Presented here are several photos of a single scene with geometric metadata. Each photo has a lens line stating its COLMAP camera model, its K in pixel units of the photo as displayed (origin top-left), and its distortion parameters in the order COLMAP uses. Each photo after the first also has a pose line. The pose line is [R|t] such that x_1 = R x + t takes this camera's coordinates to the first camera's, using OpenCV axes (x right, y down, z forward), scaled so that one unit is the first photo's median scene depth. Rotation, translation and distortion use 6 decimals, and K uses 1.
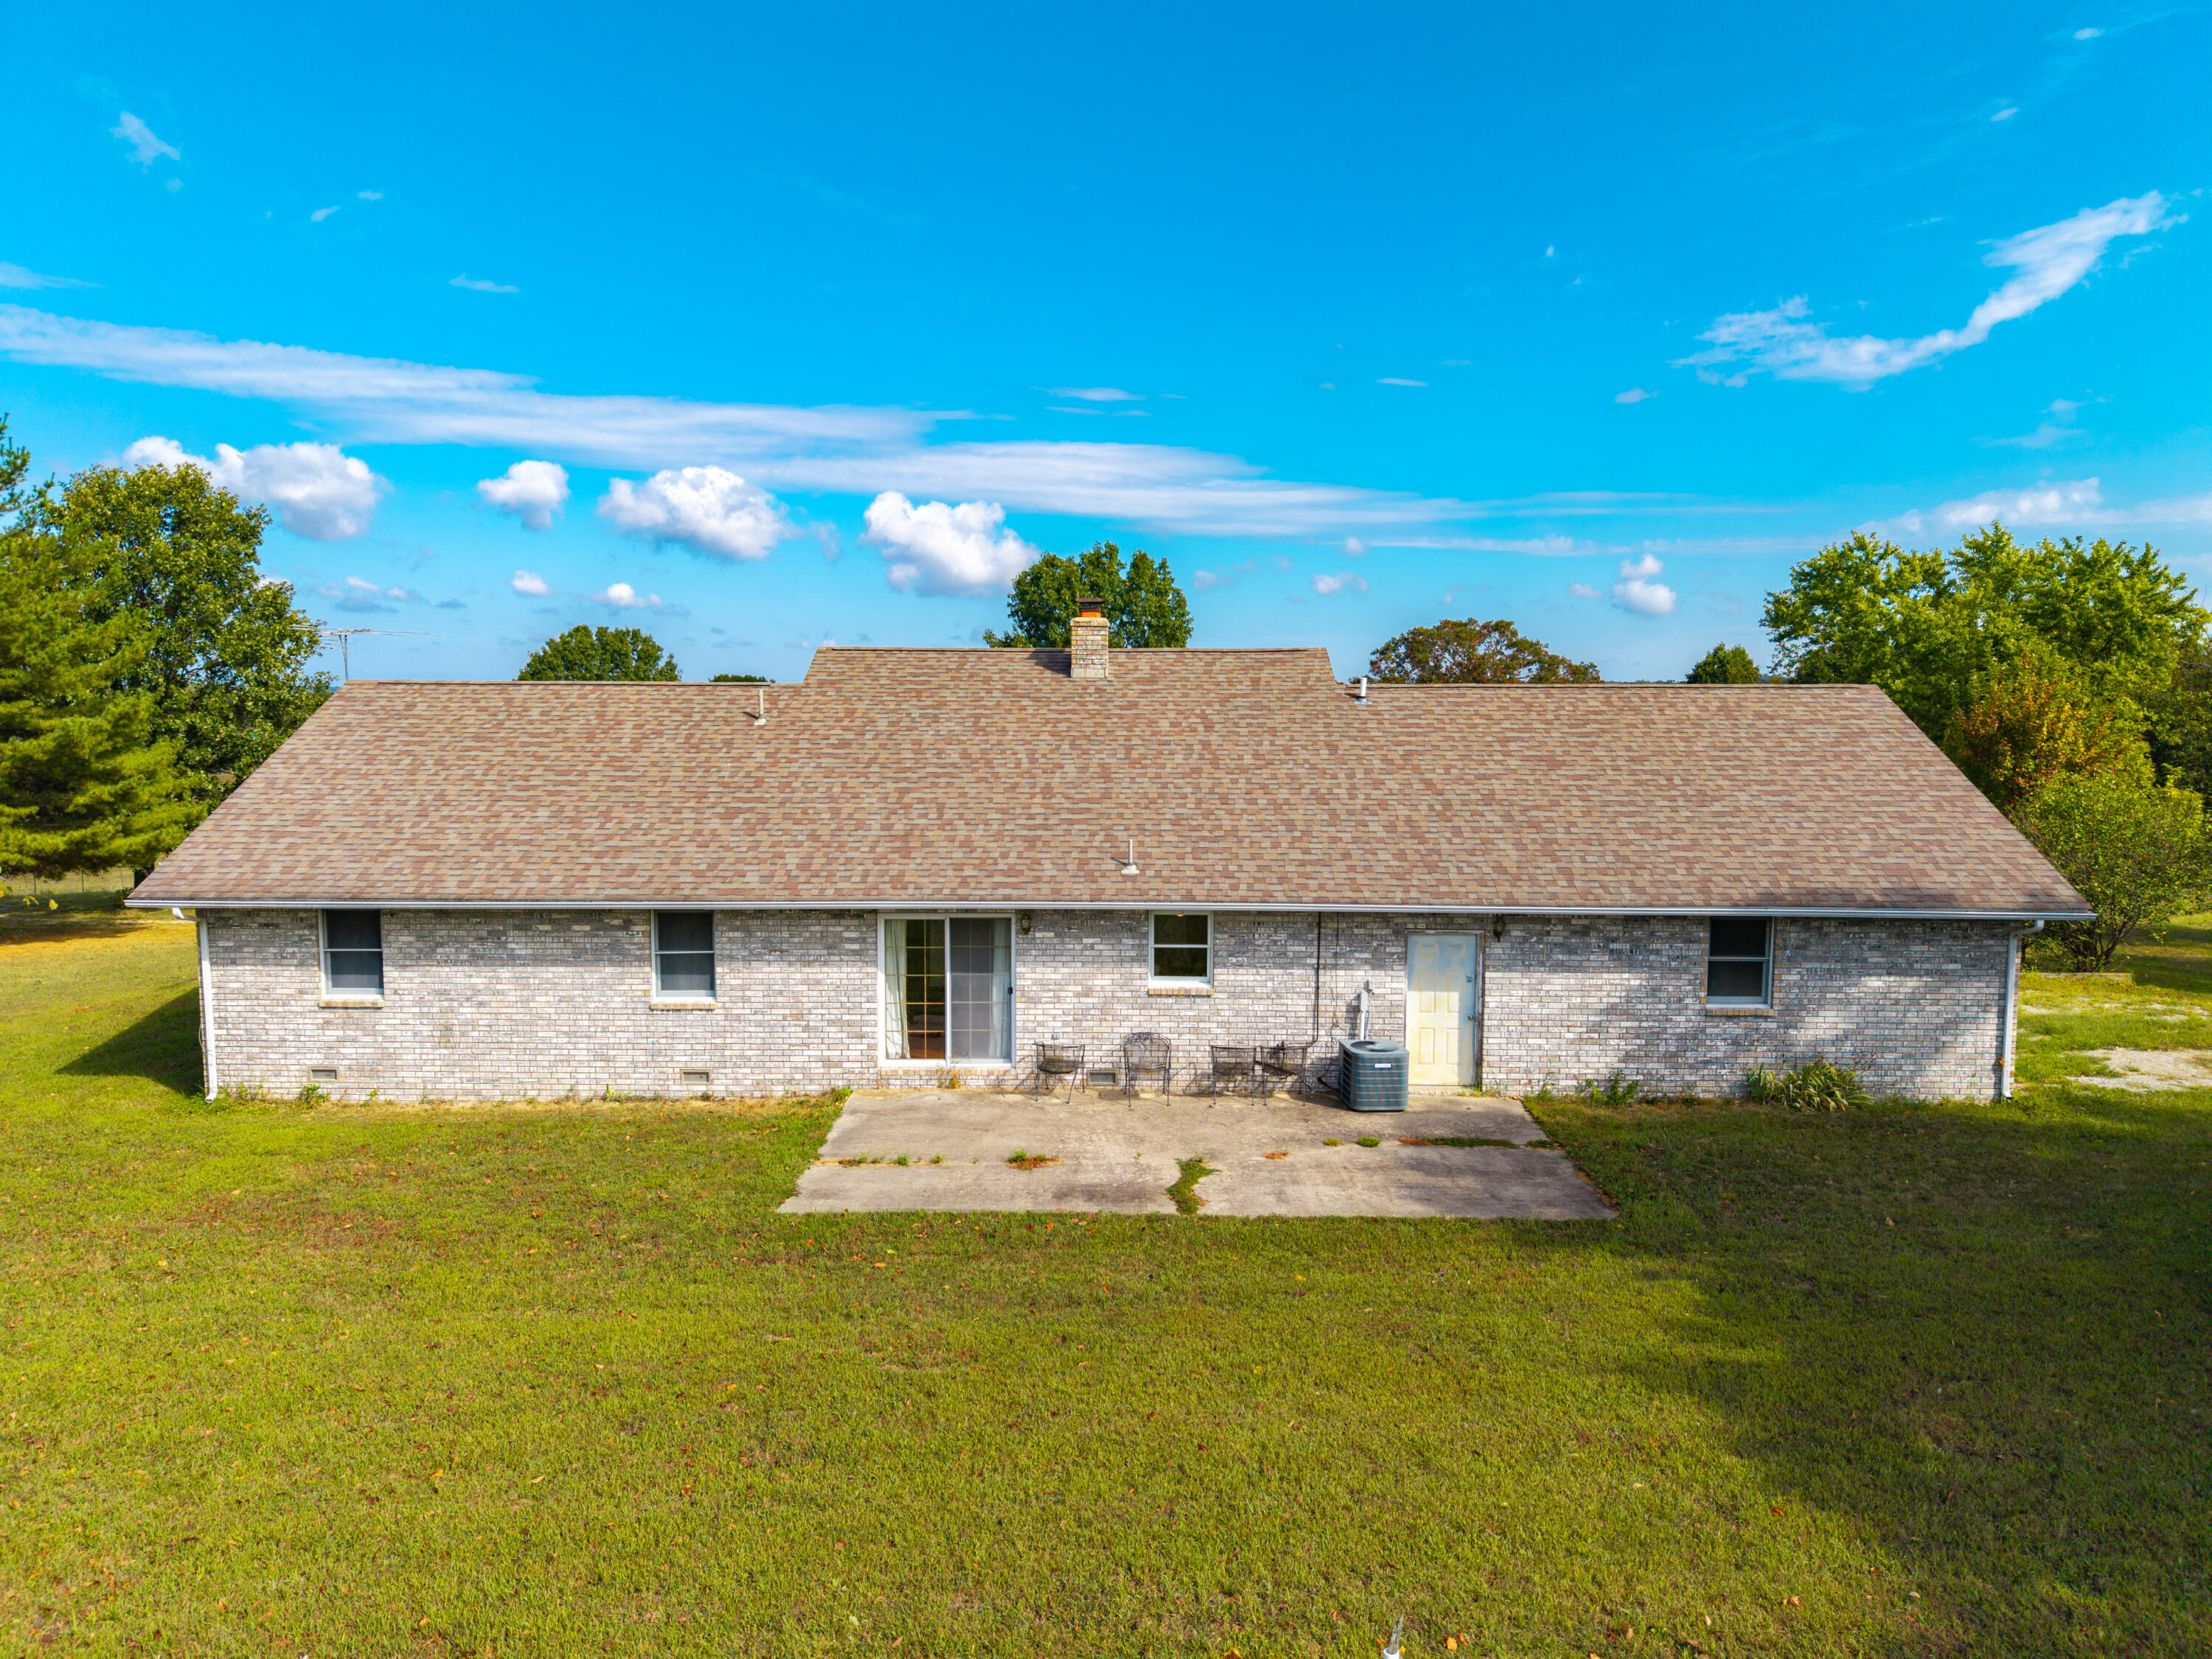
lens RADIAL K [[1484.8, 0, 1090.3], [0, 1484.8, 853.1], [0, 0, 1]] dist [0.003315, 0.001411]
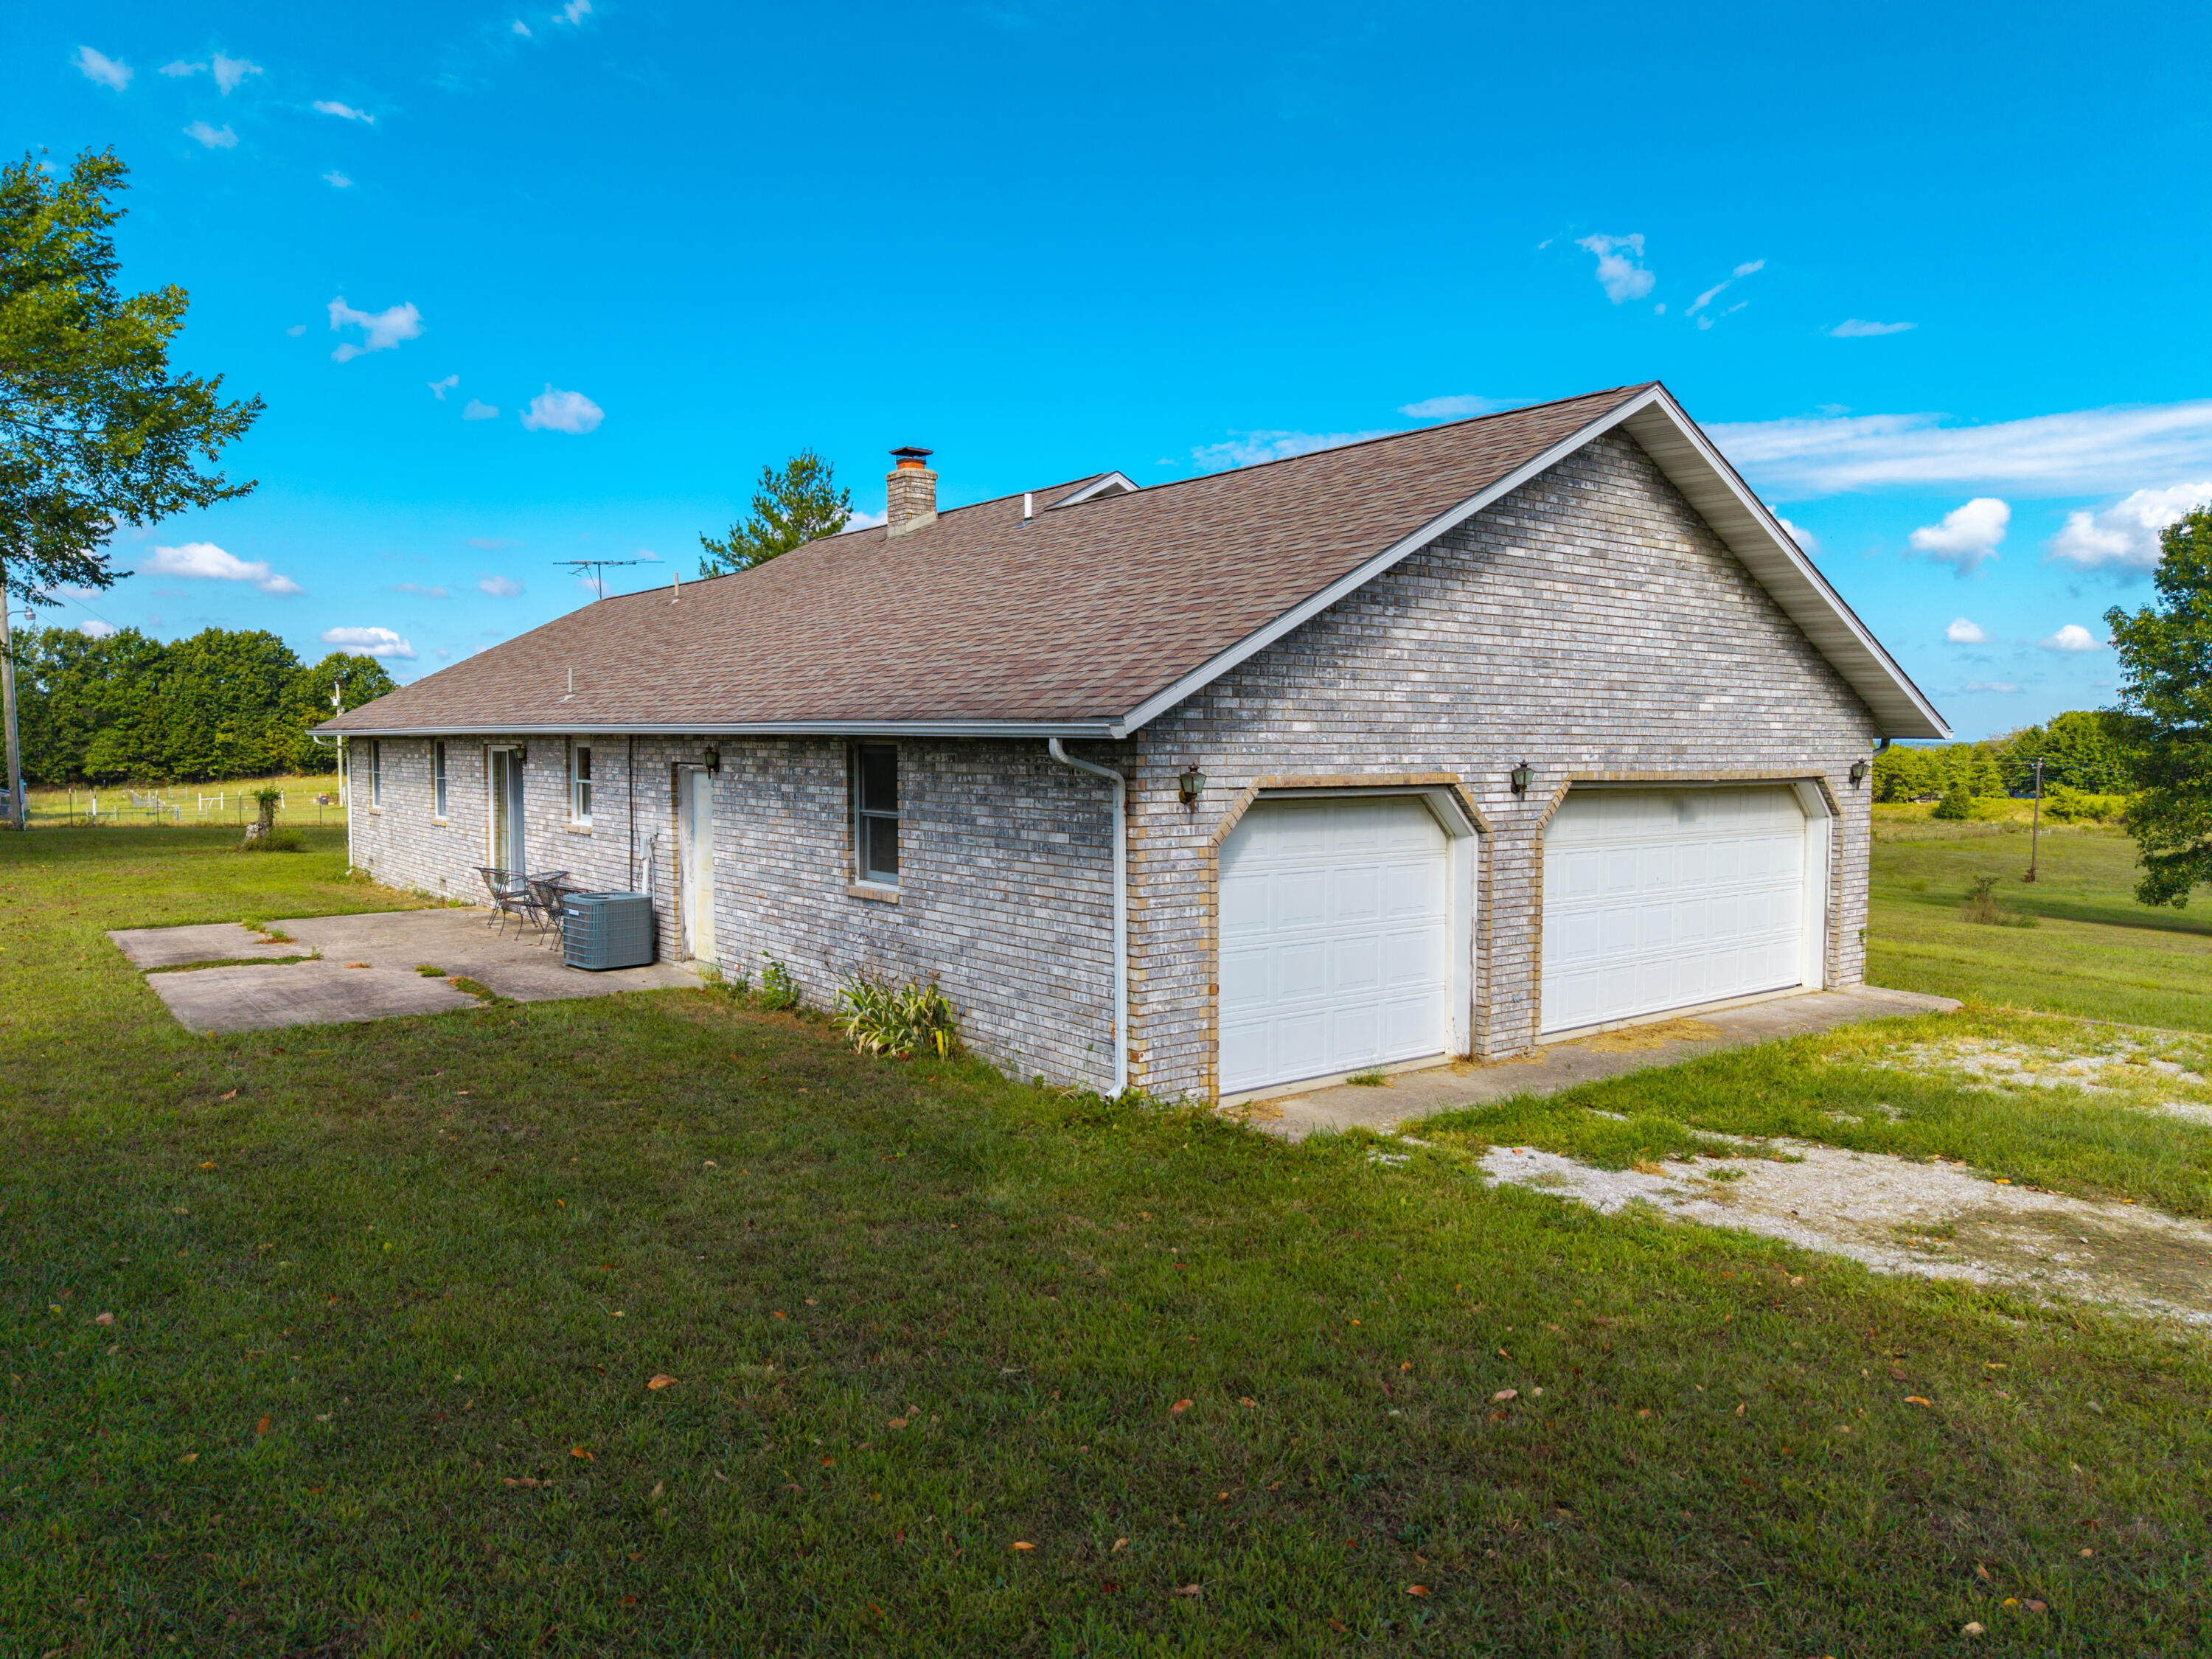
lens RADIAL K [[1449.4, 0, 1103.8], [0, 1449.4, 825.8], [0, 0, 1]] dist [0.055568, -0.043919]
pose [[0.636311, 0.042893, -0.770239, 0.987375], [-0.085602, 0.996213, -0.015241, 0.077490], [0.766668, 0.075631, 0.637573, 0.664194]]
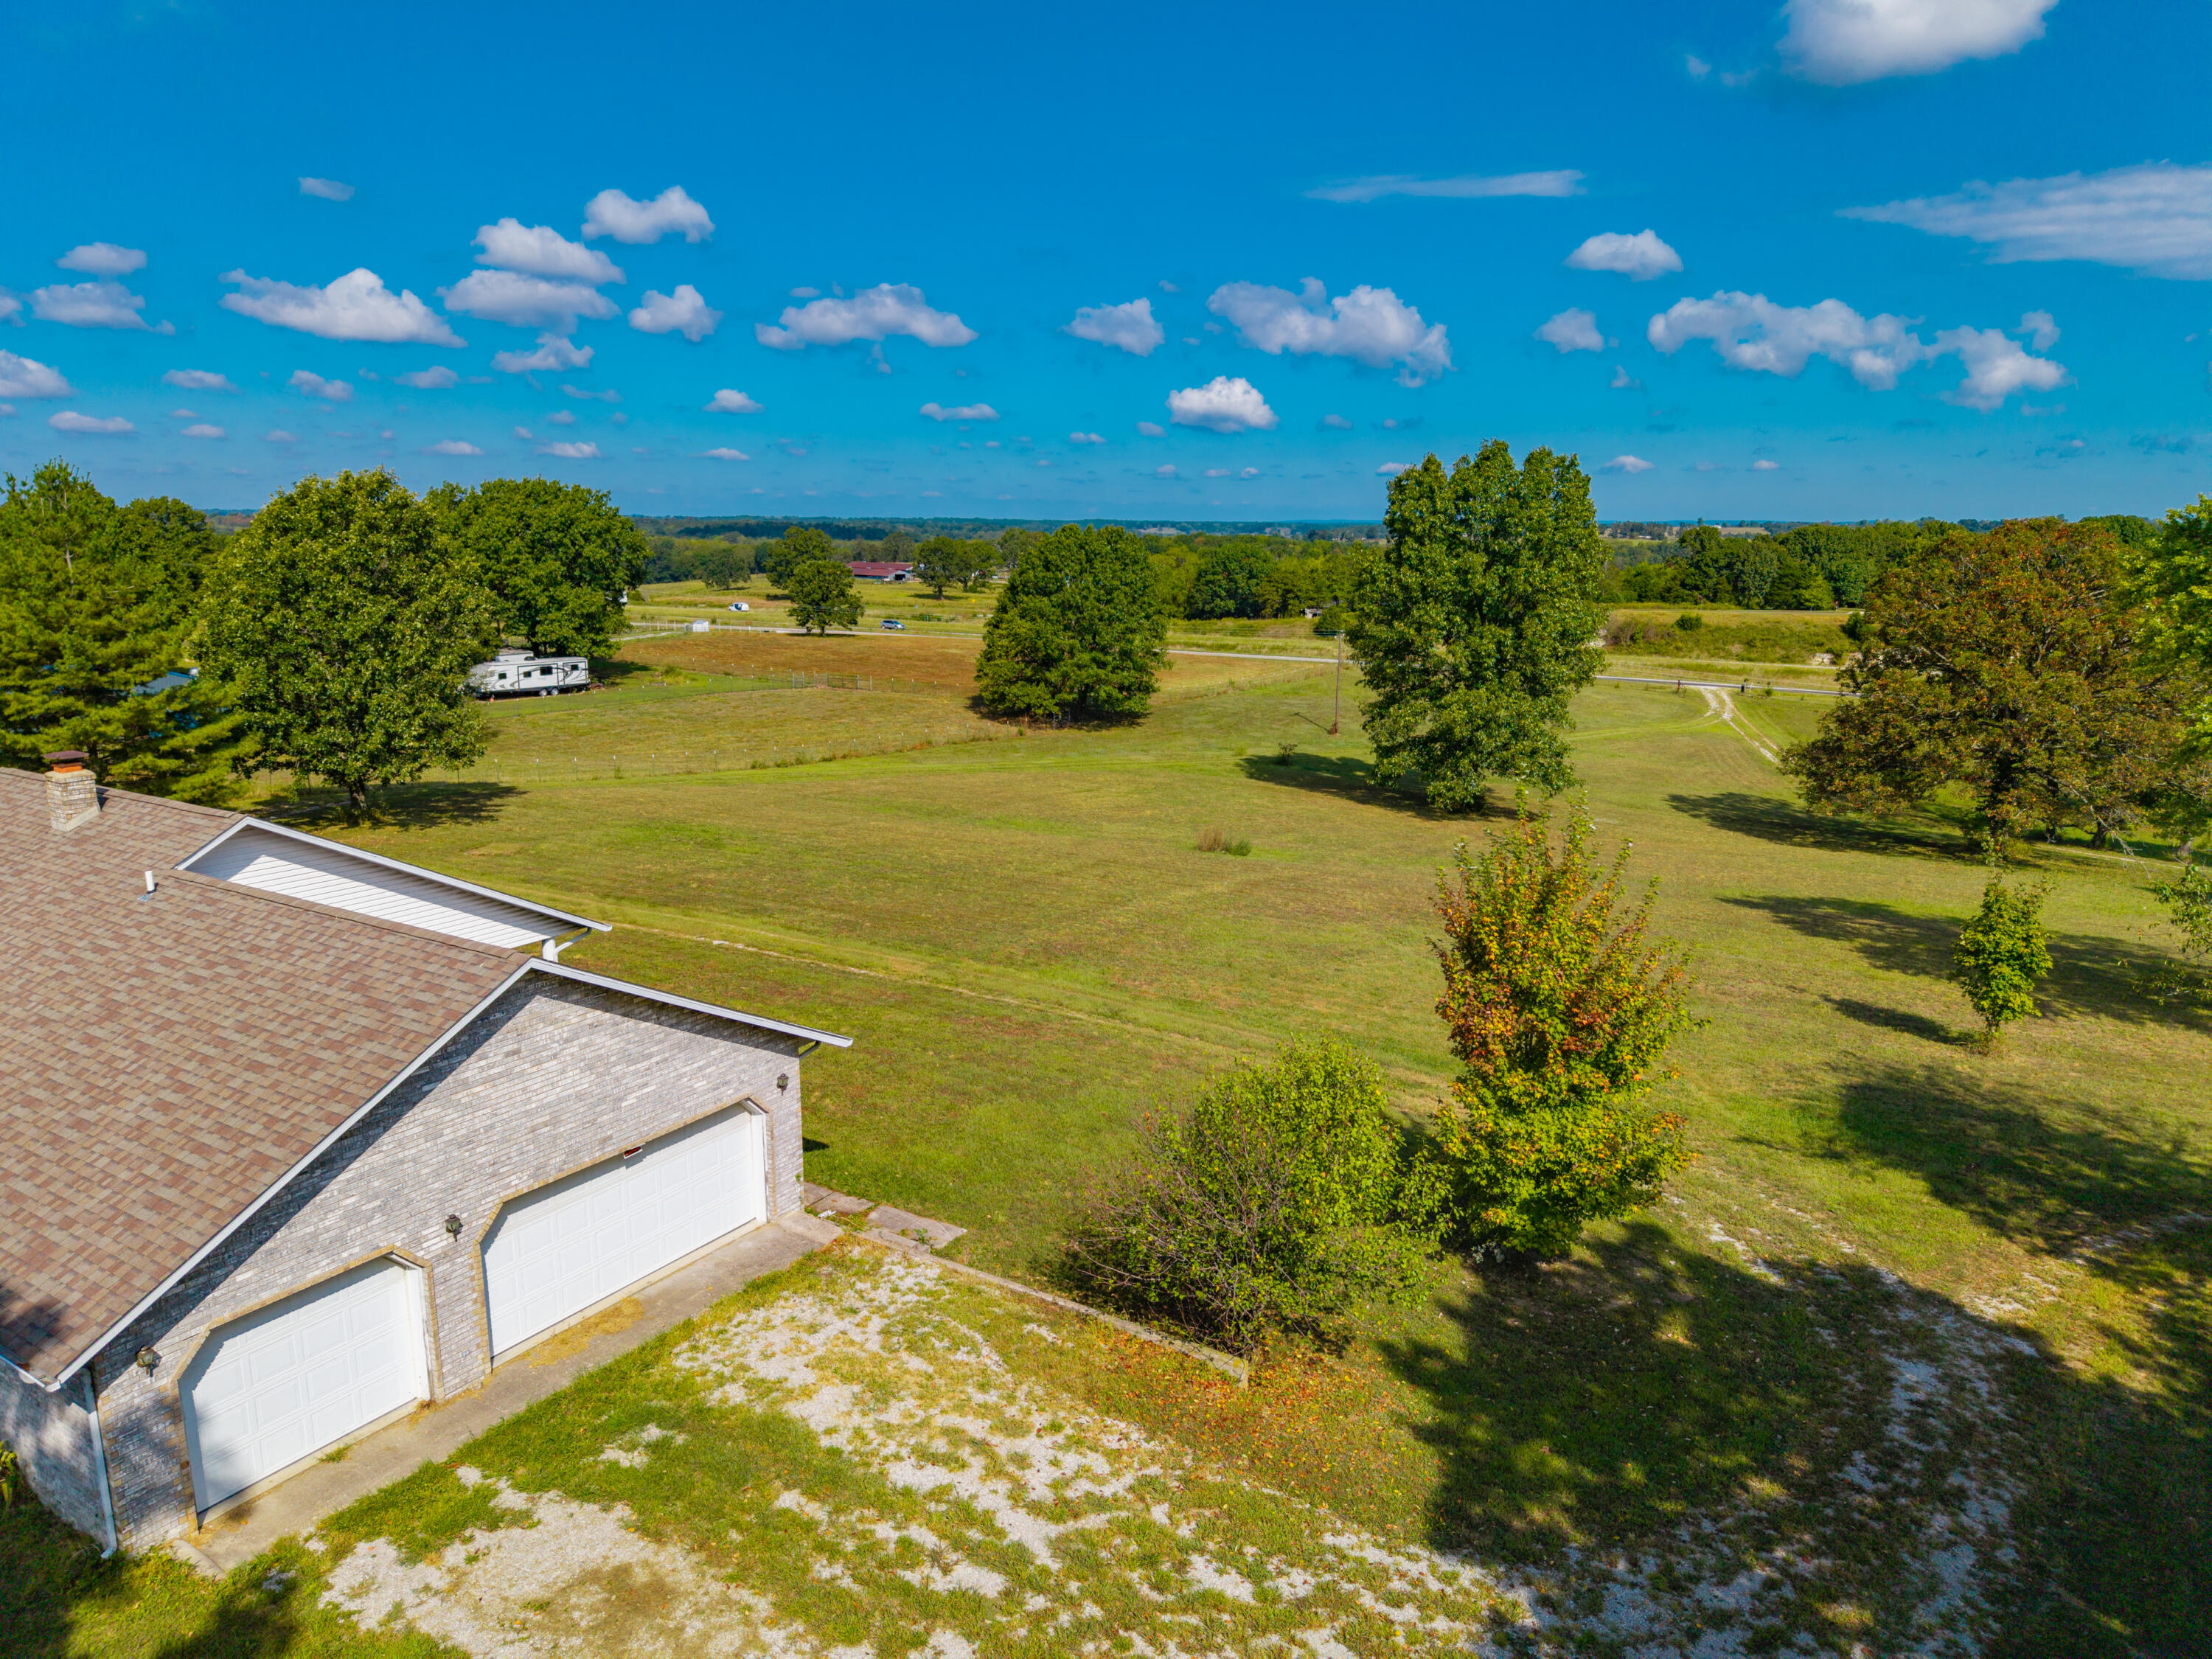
lens RADIAL K [[1479.3, 0, 1075.0], [0, 1479.3, 832.3], [0, 0, 1]] dist [0.002138, 0.000818]
pose [[0.848303, 0.106478, -0.518696, 1.430705], [-0.053342, 0.991774, 0.116353, -0.347684], [0.526818, -0.071034, 0.847005, 0.612449]]
